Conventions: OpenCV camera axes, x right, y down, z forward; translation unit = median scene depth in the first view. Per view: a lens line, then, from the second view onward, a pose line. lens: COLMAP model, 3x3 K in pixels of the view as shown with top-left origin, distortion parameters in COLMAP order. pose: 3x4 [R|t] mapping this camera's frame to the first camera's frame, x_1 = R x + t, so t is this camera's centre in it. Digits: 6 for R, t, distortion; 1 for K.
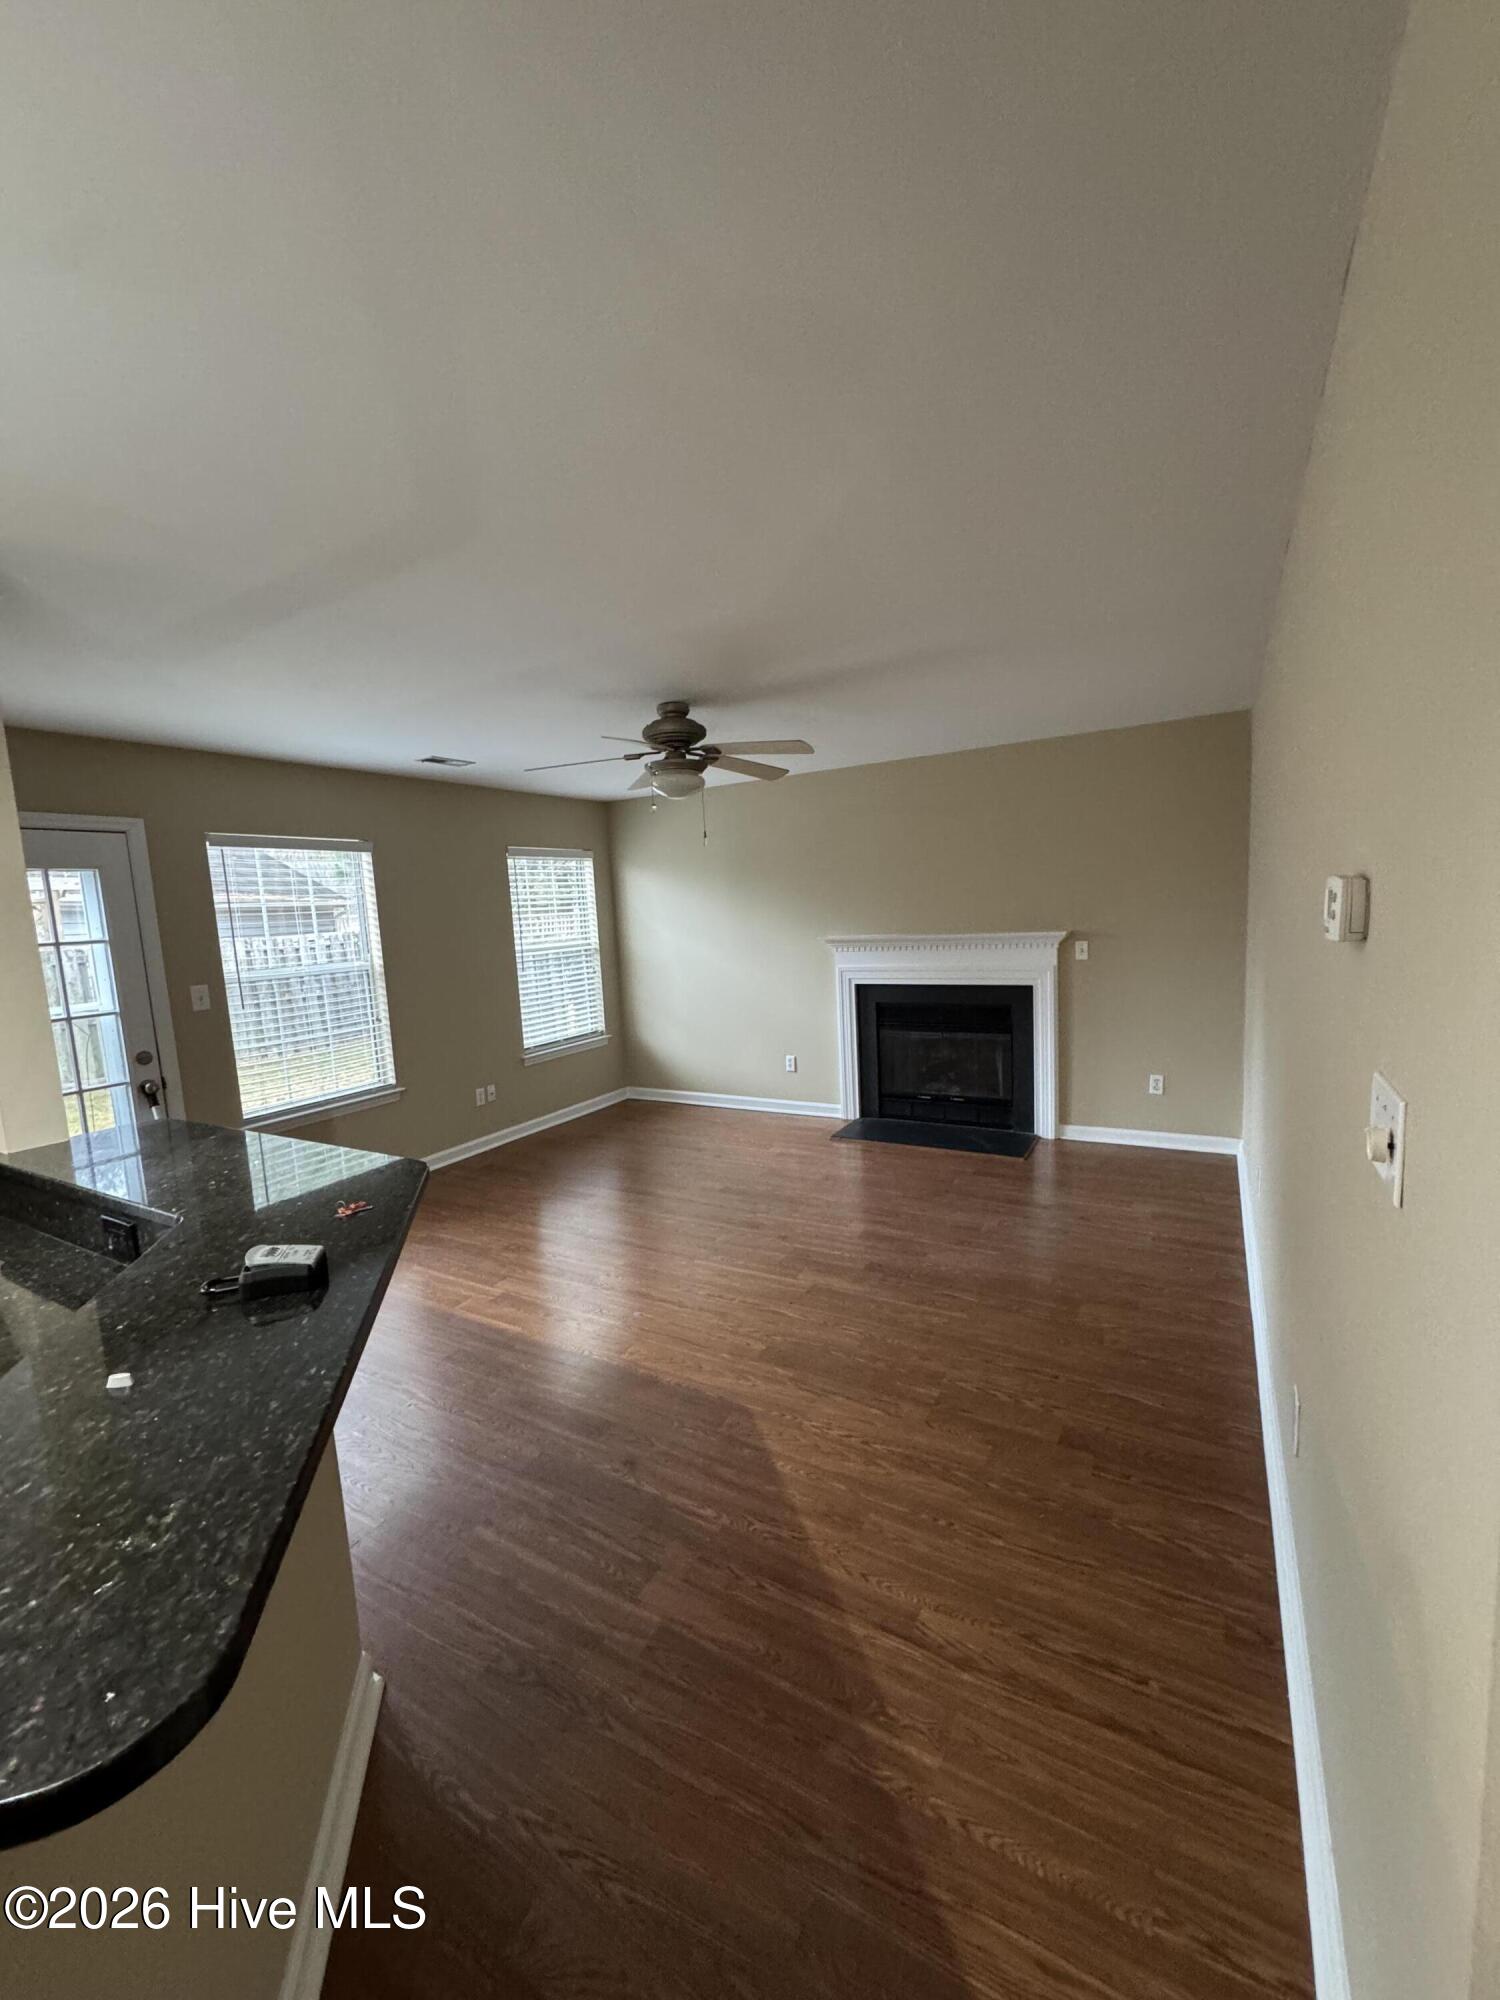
lens RADIAL K [[792.8, 0, 754.8], [0, 792.8, 1005.2], [0, 0, 1]] dist [-0.001243, -0.000020]
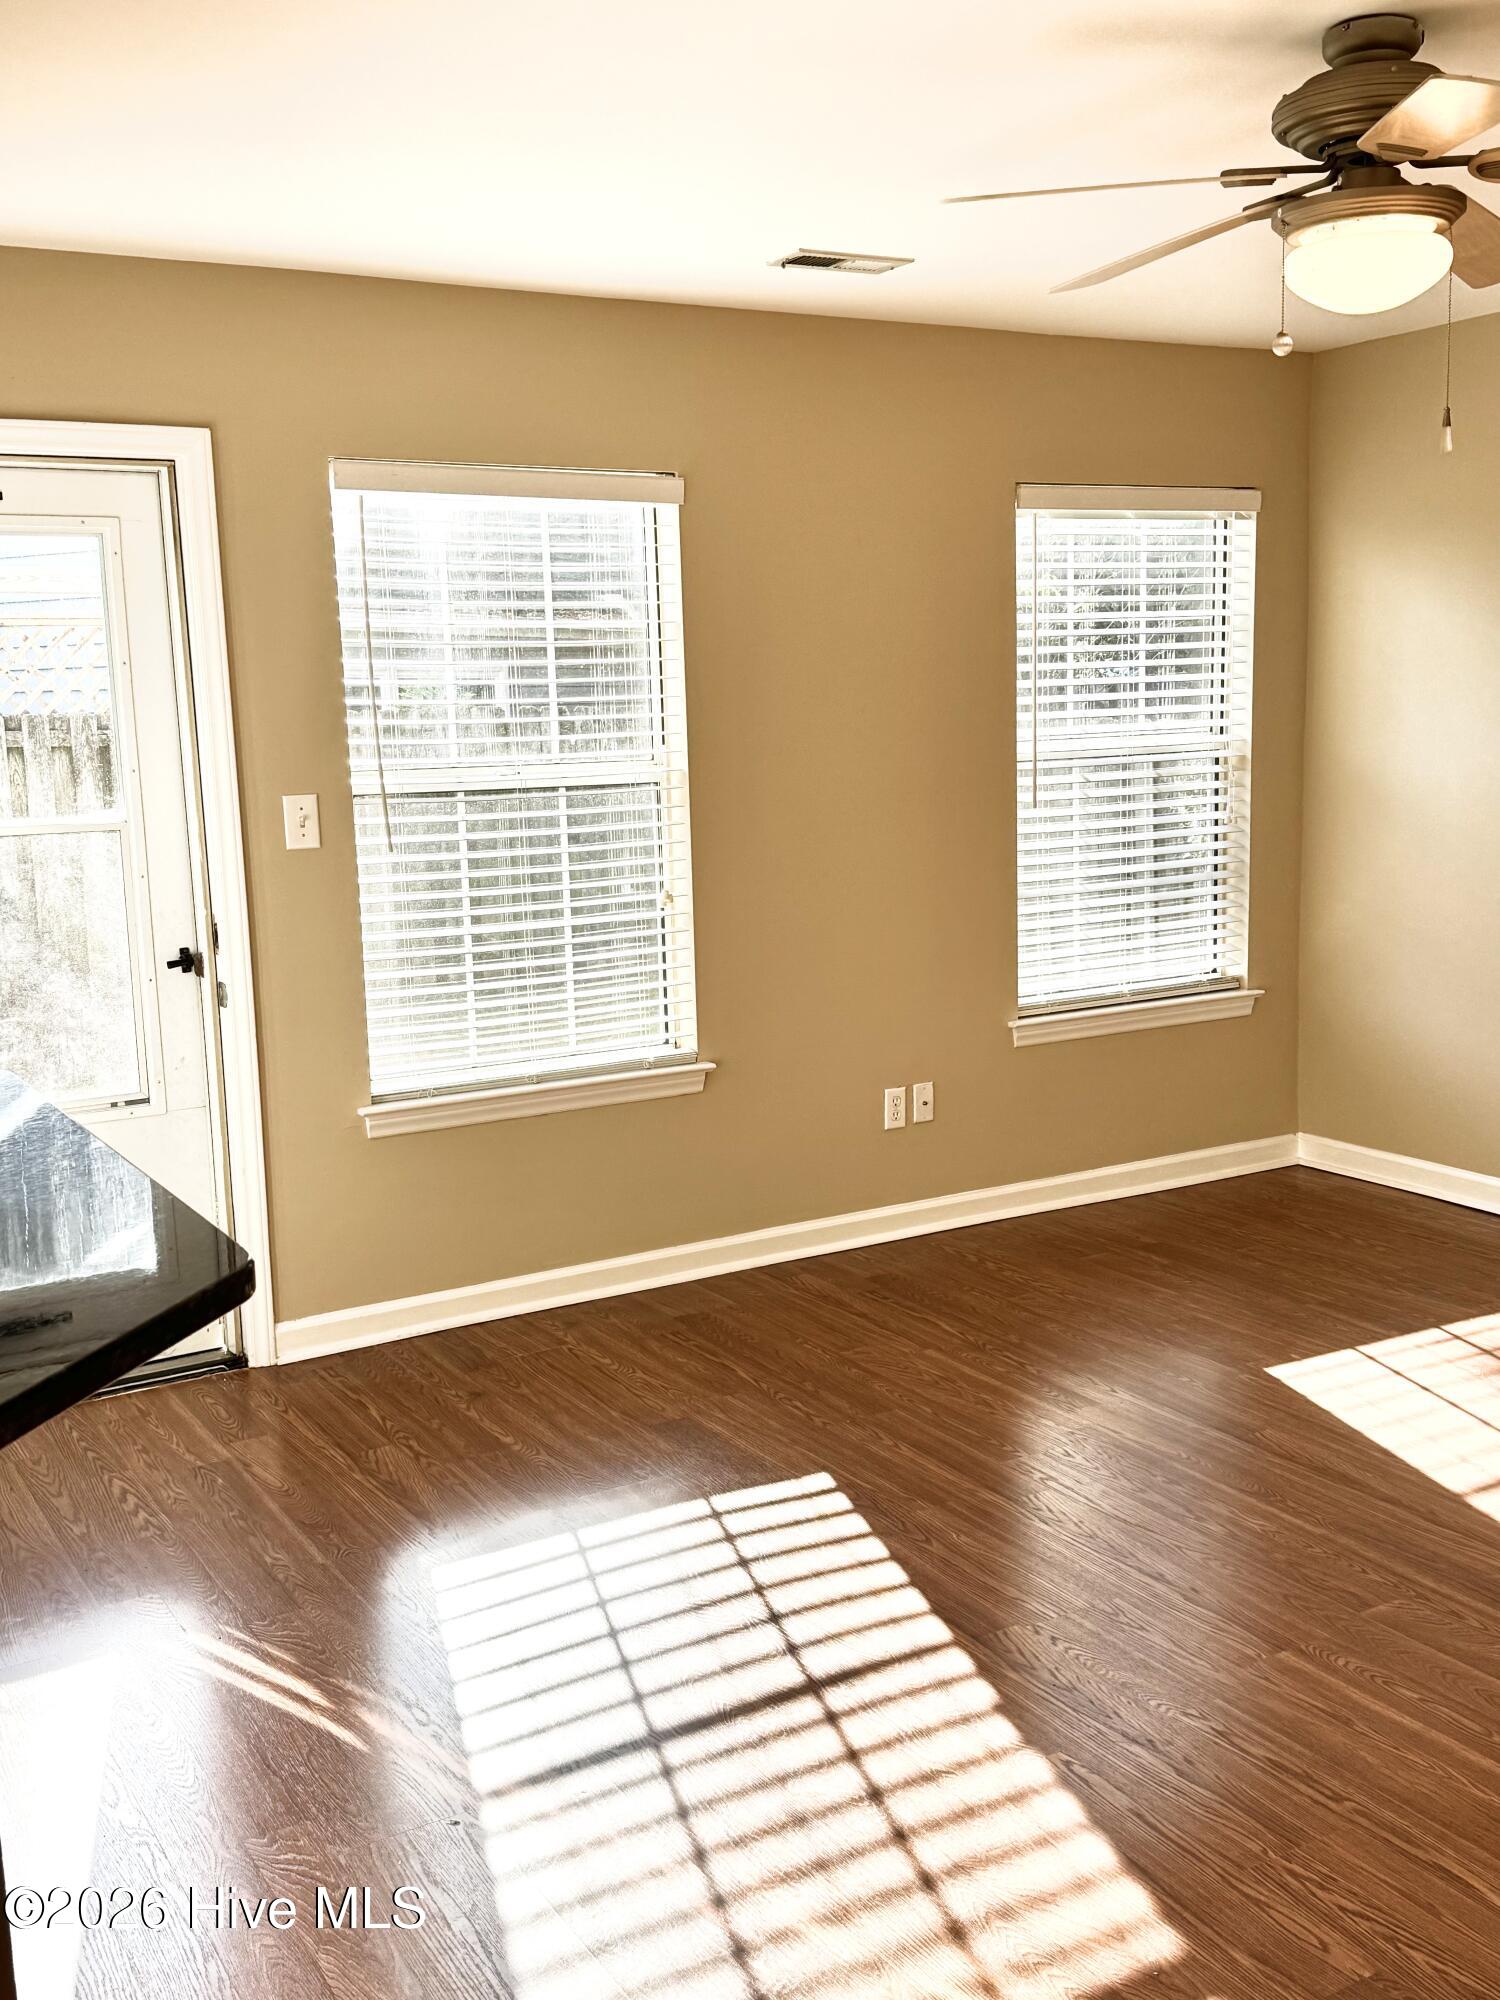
lens RADIAL K [[1967.0, 0, 746.4], [0, 1967.0, 1007.9], [0, 0, 1]] dist [0.205258, -0.421023]
pose [[0.867186, 0.105345, -0.486714, 0.094673], [-0.078646, 0.994075, 0.075034, -0.007658], [0.491735, -0.026790, 0.870333, 0.089603]]
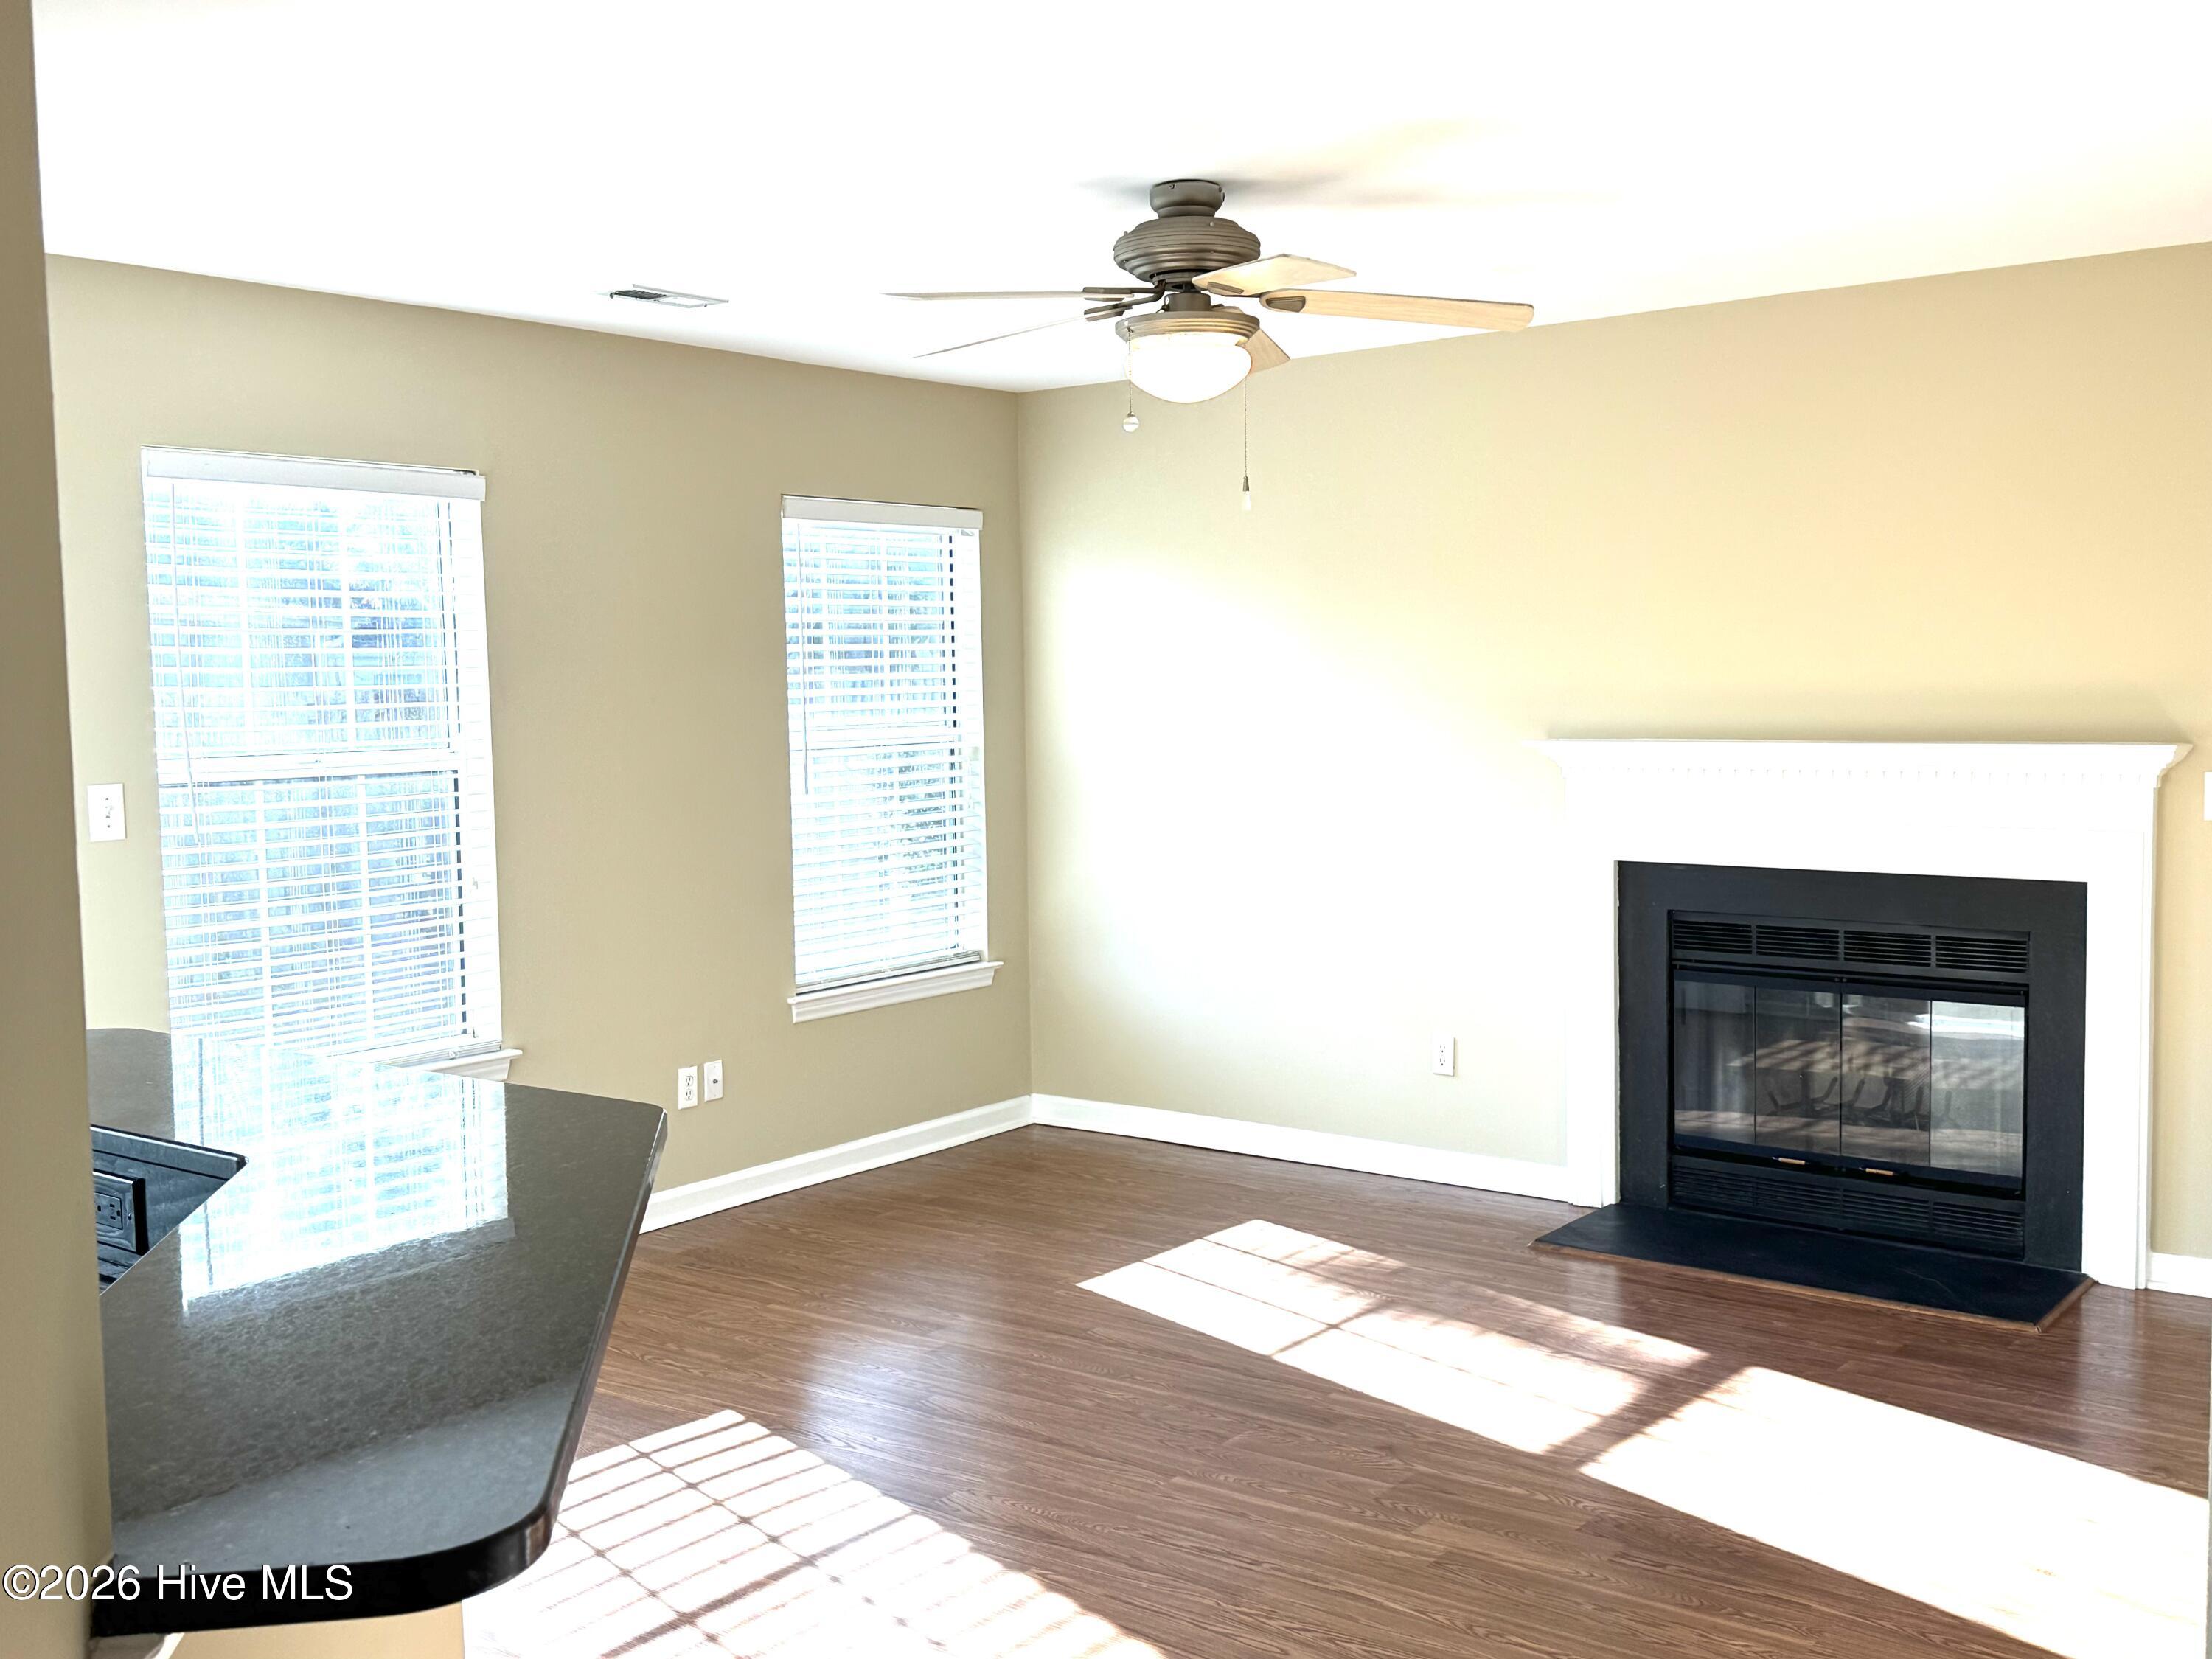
lens RADIAL K [[2175.5, 0, 1096.6], [0, 2175.5, 840.2], [0, 0, 1]] dist [0.205258, -0.421023]
pose [[0.989893, 0.045093, -0.134454, 0.020593], [-0.050423, 0.998061, -0.036501, 0.020289], [0.132548, 0.042911, 0.990247, -0.146605]]
